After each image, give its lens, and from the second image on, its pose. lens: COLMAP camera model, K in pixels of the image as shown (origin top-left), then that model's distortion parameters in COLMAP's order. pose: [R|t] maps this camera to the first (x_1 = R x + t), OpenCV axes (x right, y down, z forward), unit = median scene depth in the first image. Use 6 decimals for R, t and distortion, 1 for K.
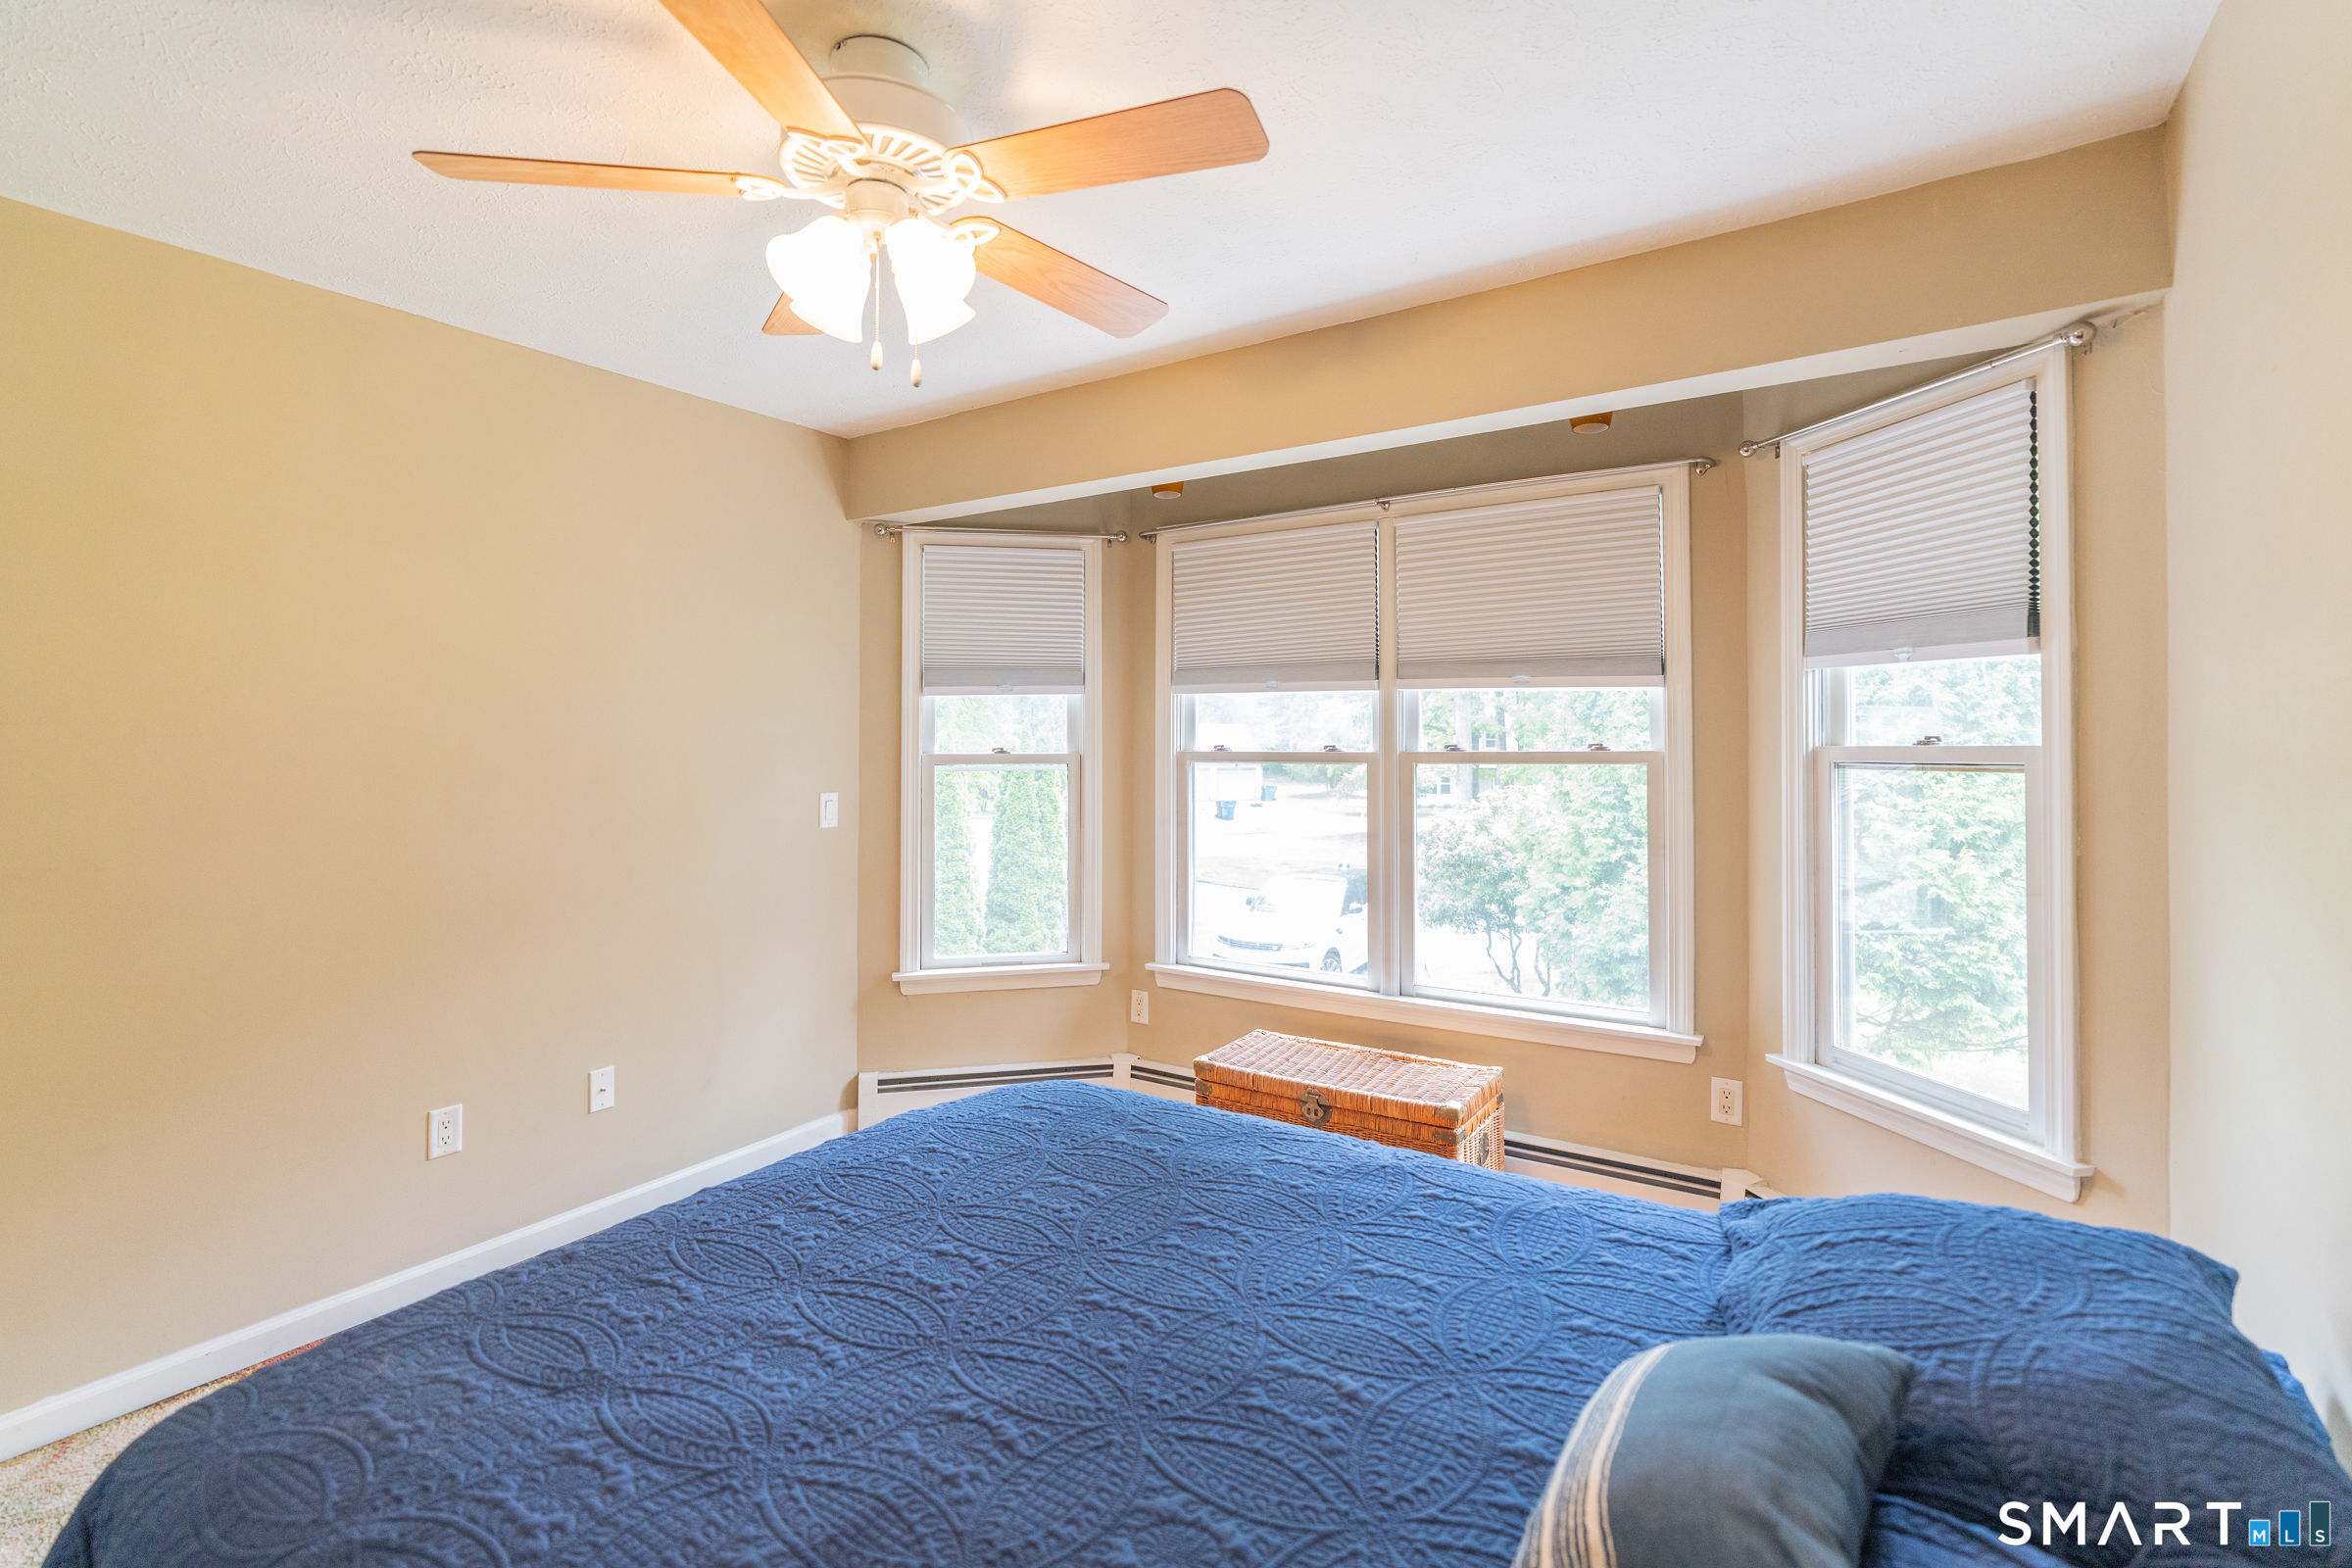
lens RADIAL K [[1112.9, 0, 1188.2], [0, 1112.9, 728.5], [0, 0, 1]] dist [-0.002372, 0.001314]
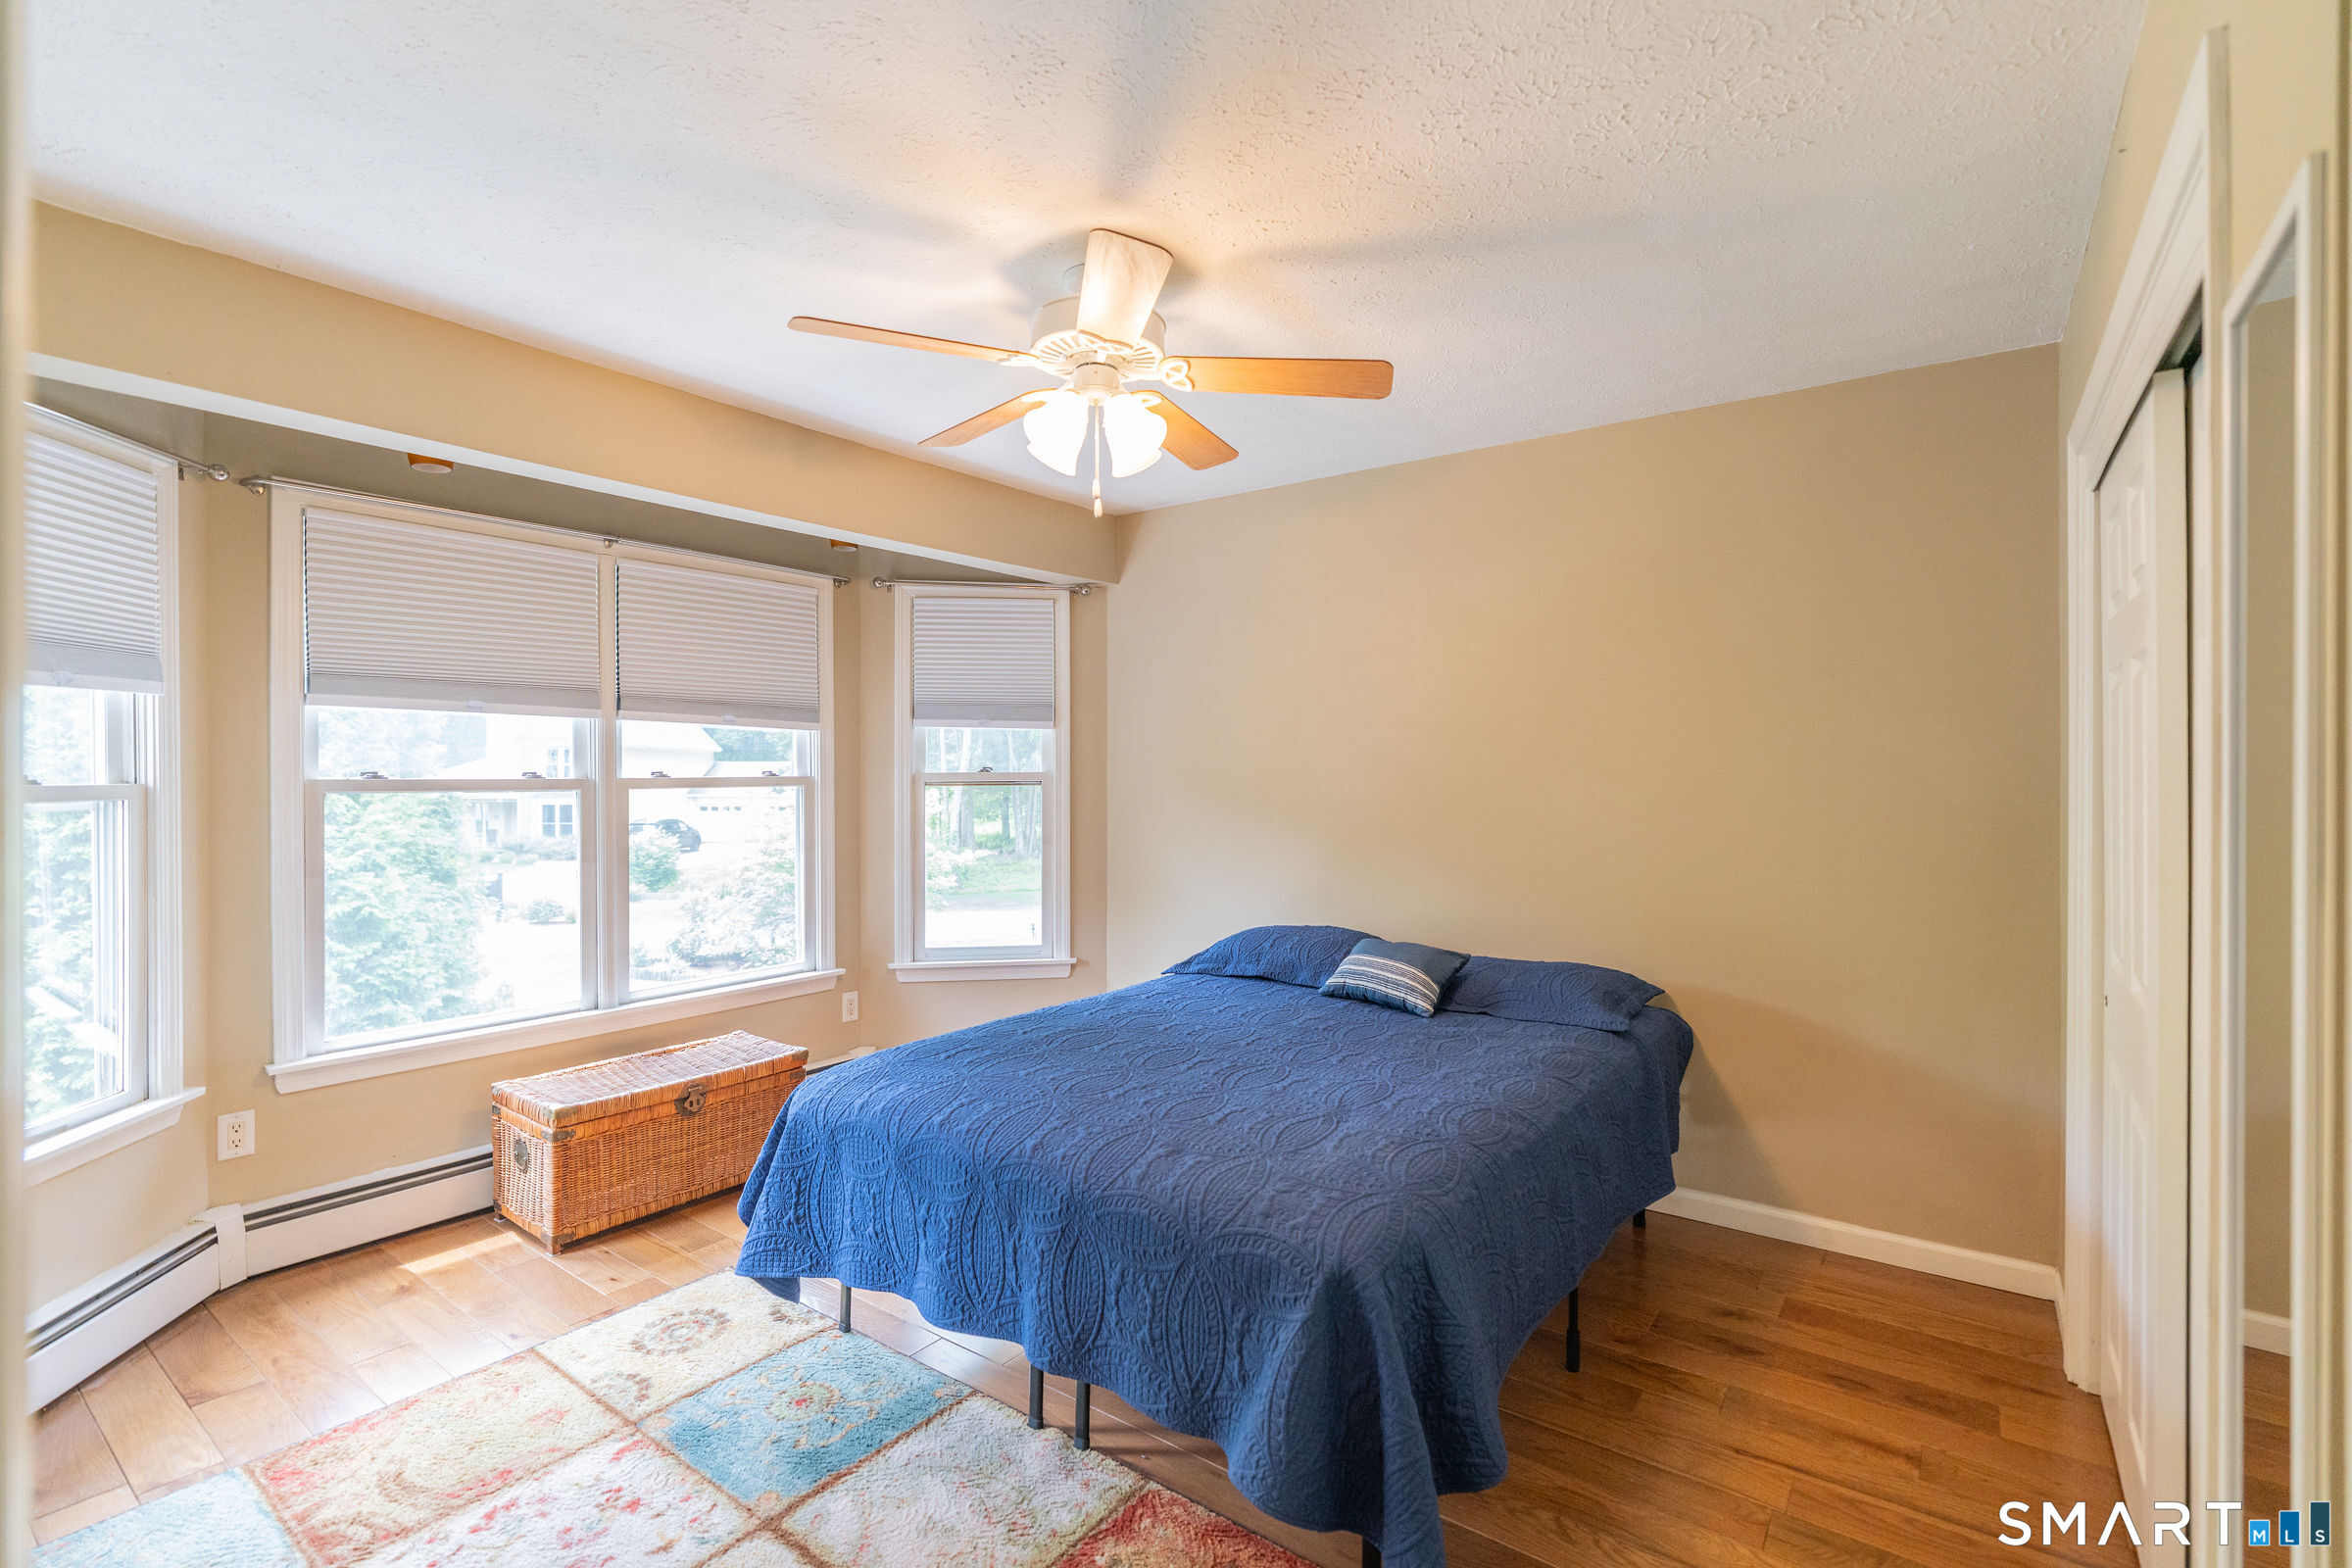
lens RADIAL K [[1112.9, 0, 1176.7], [0, 1112.9, 783.2], [0, 0, 1]] dist [-0.002372, 0.001314]
pose [[0.026482, -0.006664, 0.999627, -0.968118], [-0.014226, 0.999874, 0.007042, 0.012272], [-0.999548, -0.014407, 0.026383, 0.492347]]
